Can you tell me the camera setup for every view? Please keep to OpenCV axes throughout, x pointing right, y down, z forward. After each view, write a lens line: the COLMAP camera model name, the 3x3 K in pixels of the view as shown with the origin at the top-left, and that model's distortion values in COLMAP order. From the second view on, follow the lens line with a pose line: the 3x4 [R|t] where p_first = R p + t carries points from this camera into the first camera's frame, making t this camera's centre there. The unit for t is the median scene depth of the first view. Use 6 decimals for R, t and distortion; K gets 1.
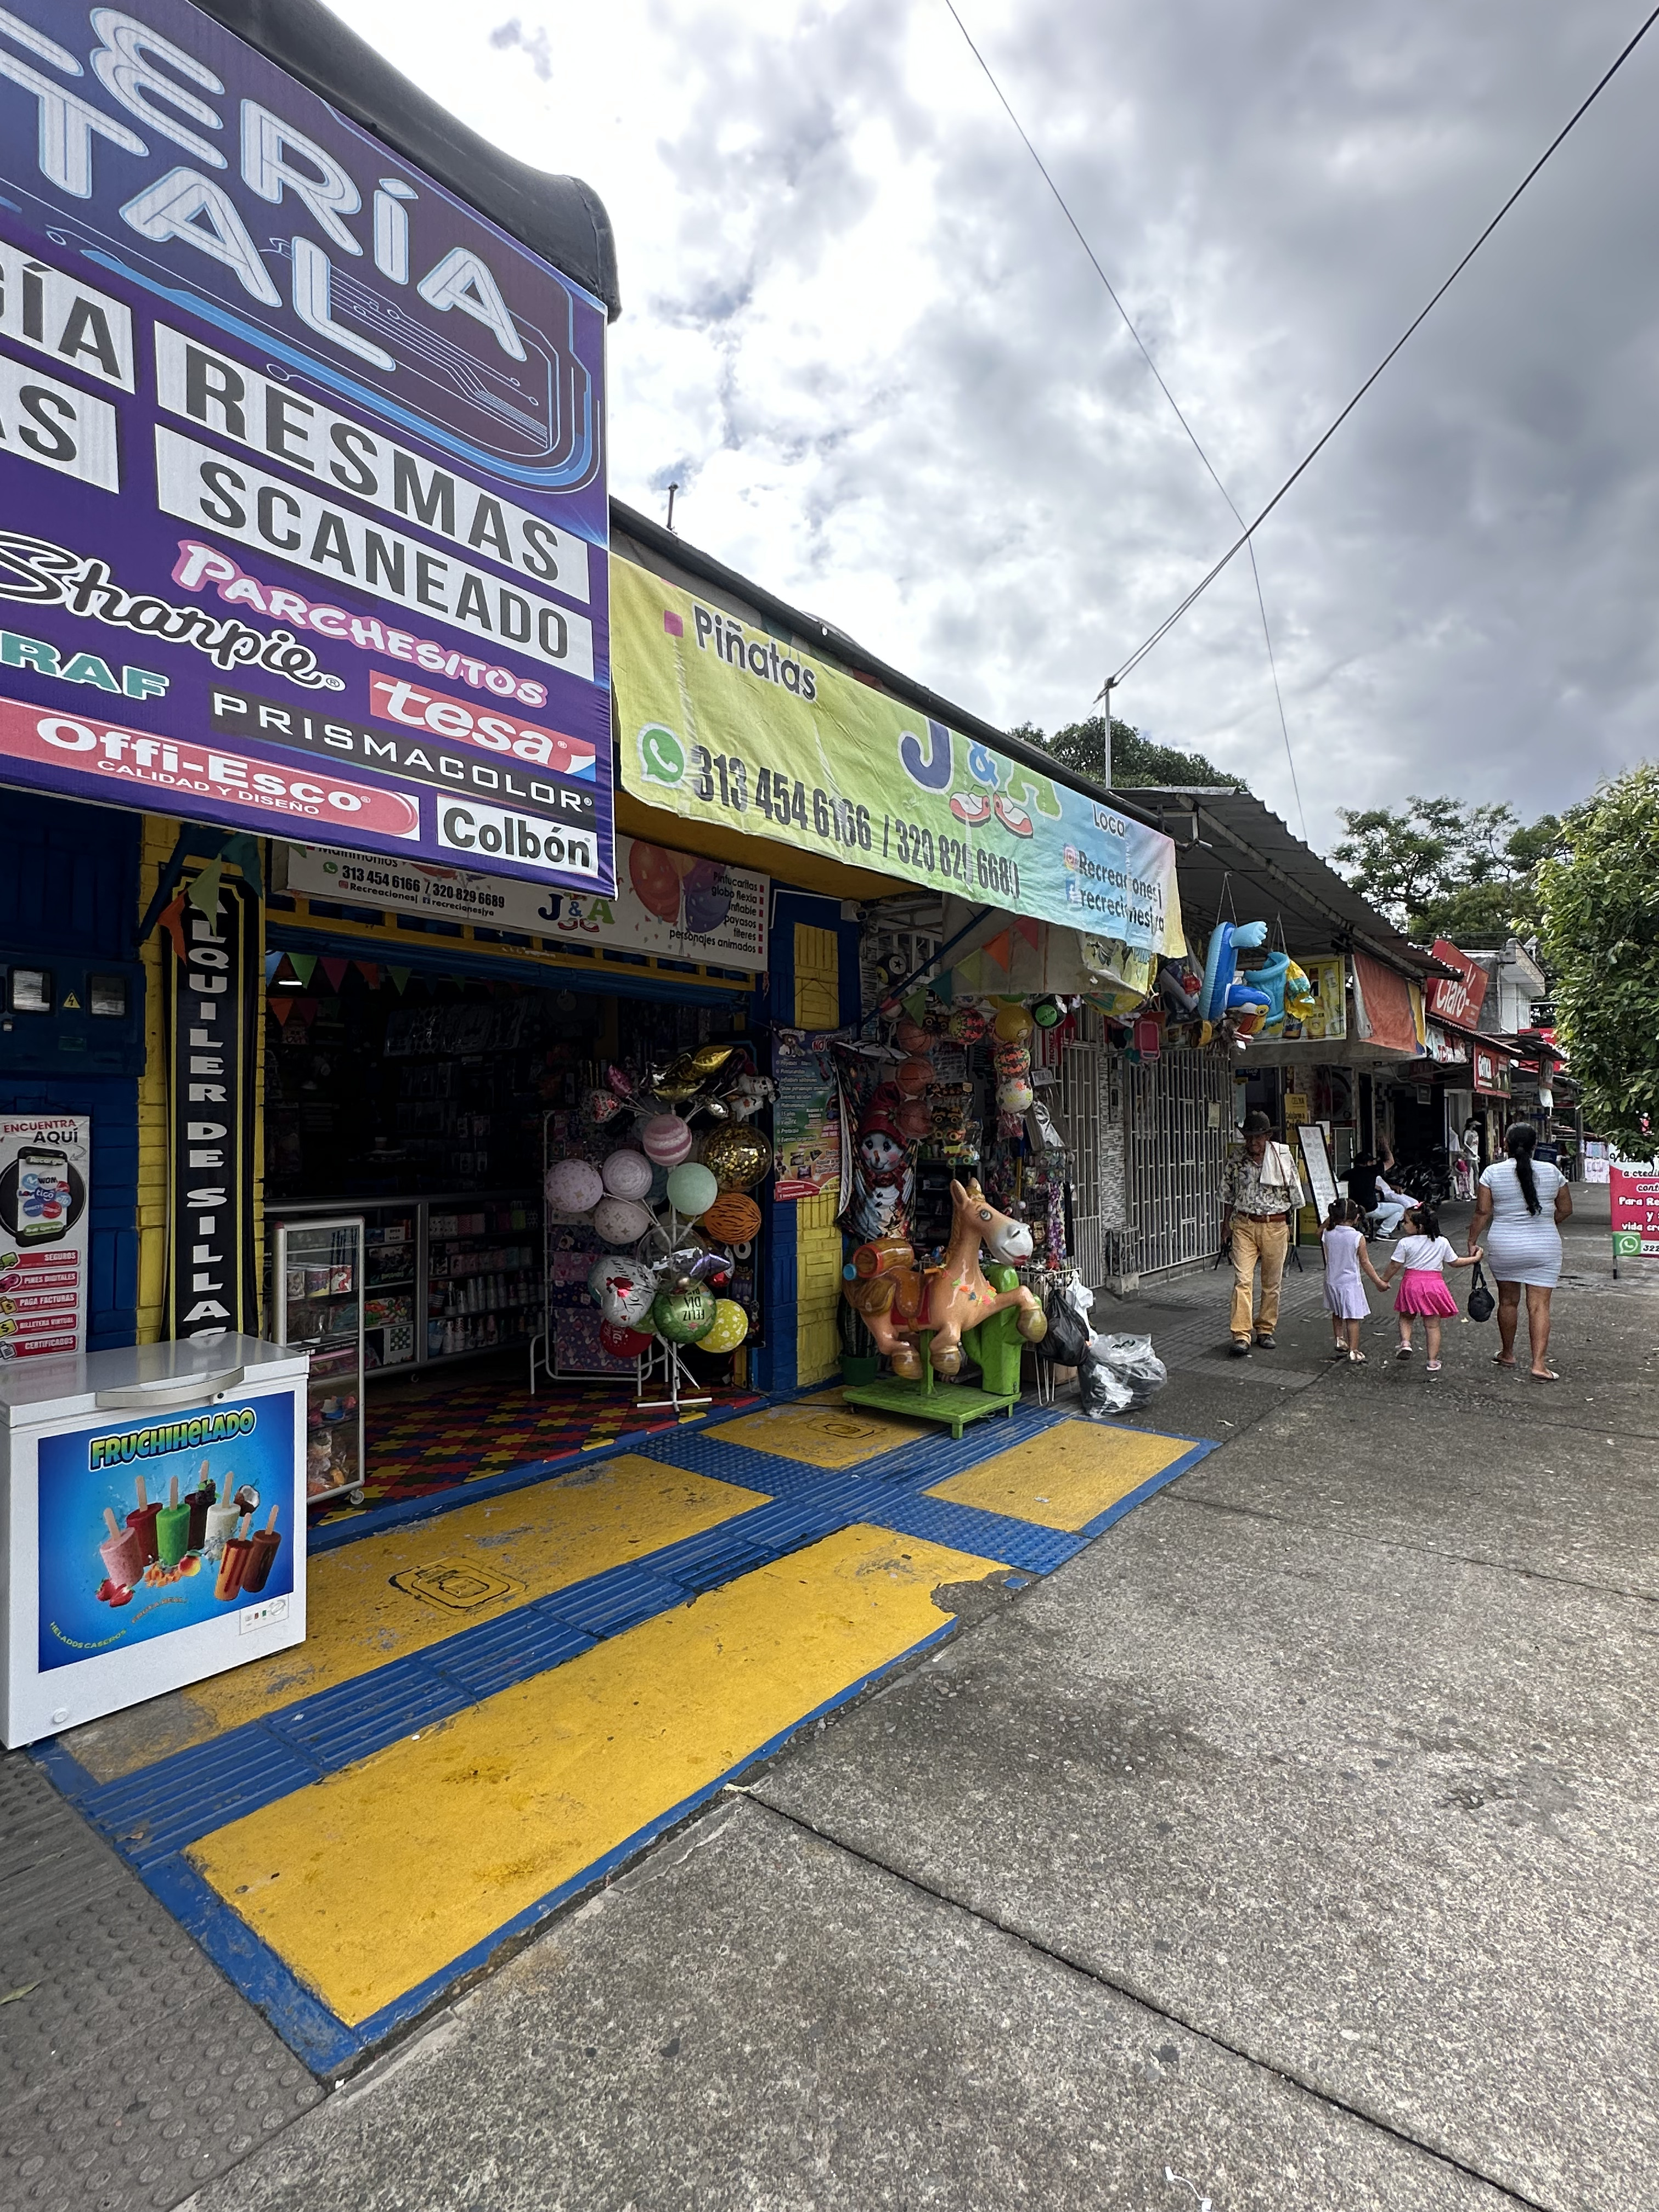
lens RADIAL K [[1077.2, 0, 829.5], [0, 1077.2, 1106.0], [0, 0, 1]] dist [0.000631, 0.000021]
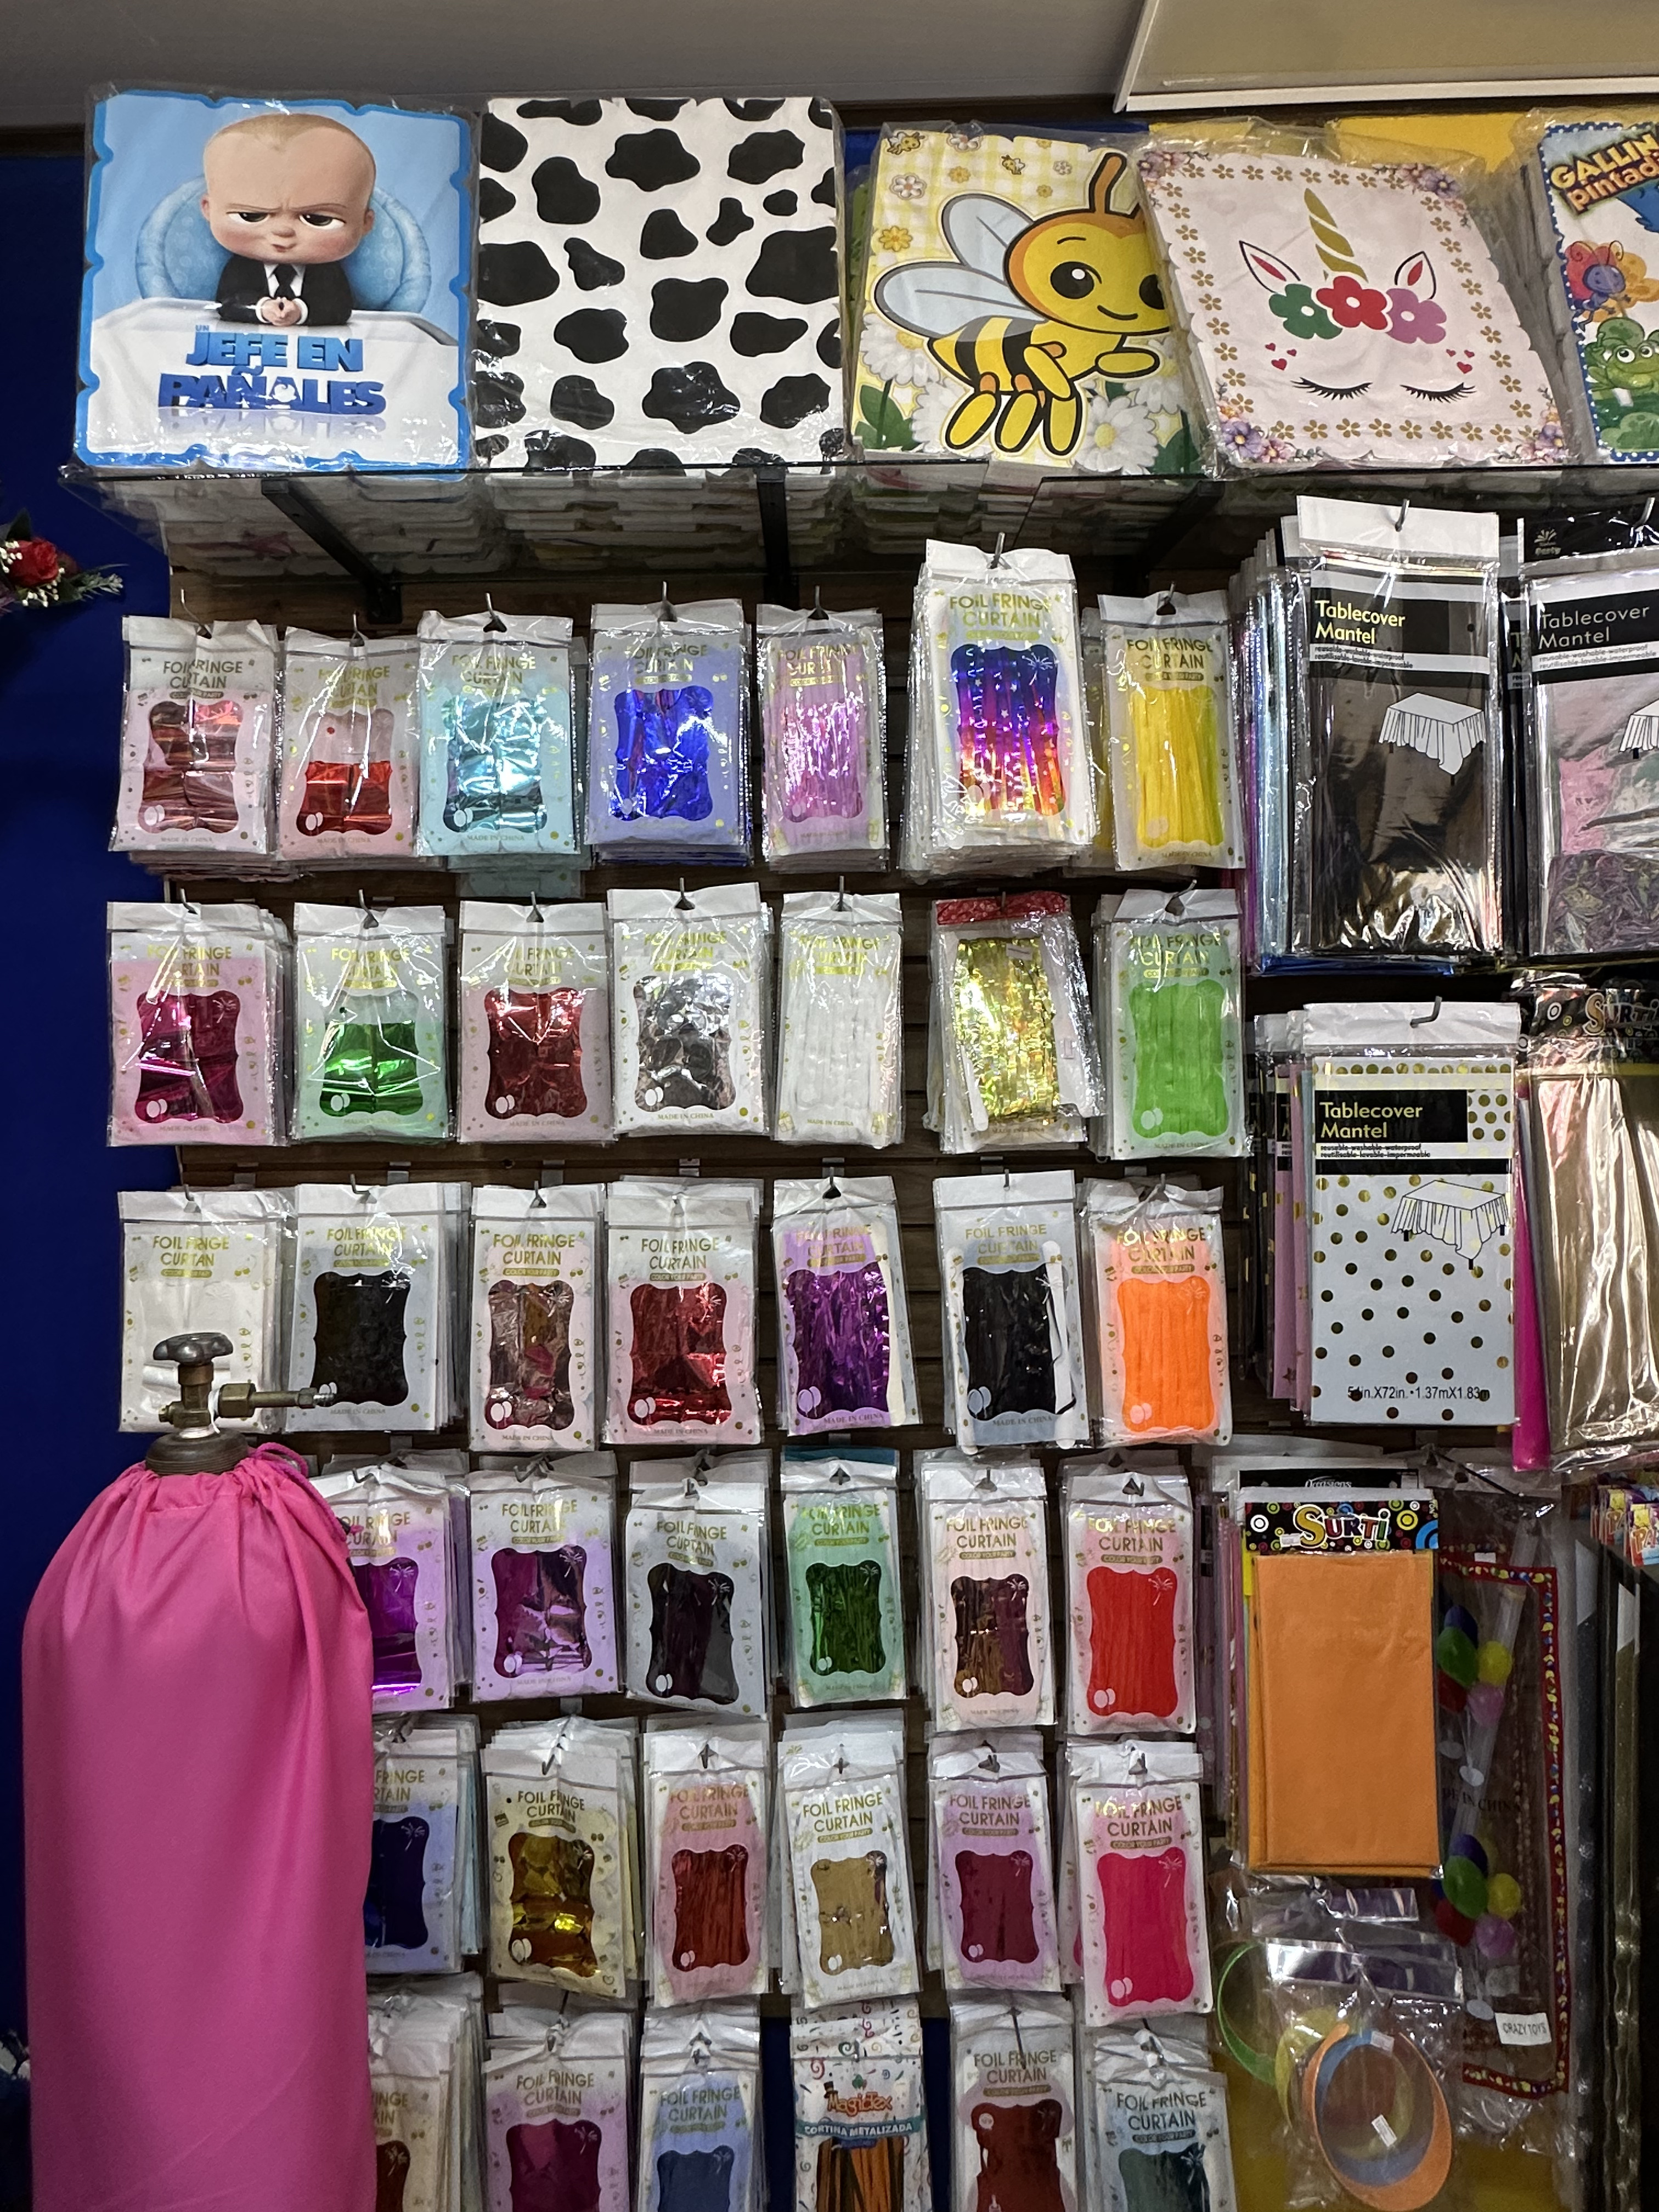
lens RADIAL K [[1277.9, 0, 829.5], [0, 1277.9, 1106.0], [0, 0, 1]] dist [-0.001762, 0.000925]
pose [[0.803111, -0.004906, 0.595809, -0.597468], [-0.013589, 0.999555, 0.026547, 0.022840], [-0.595674, -0.029417, 0.802687, 1.174076]]
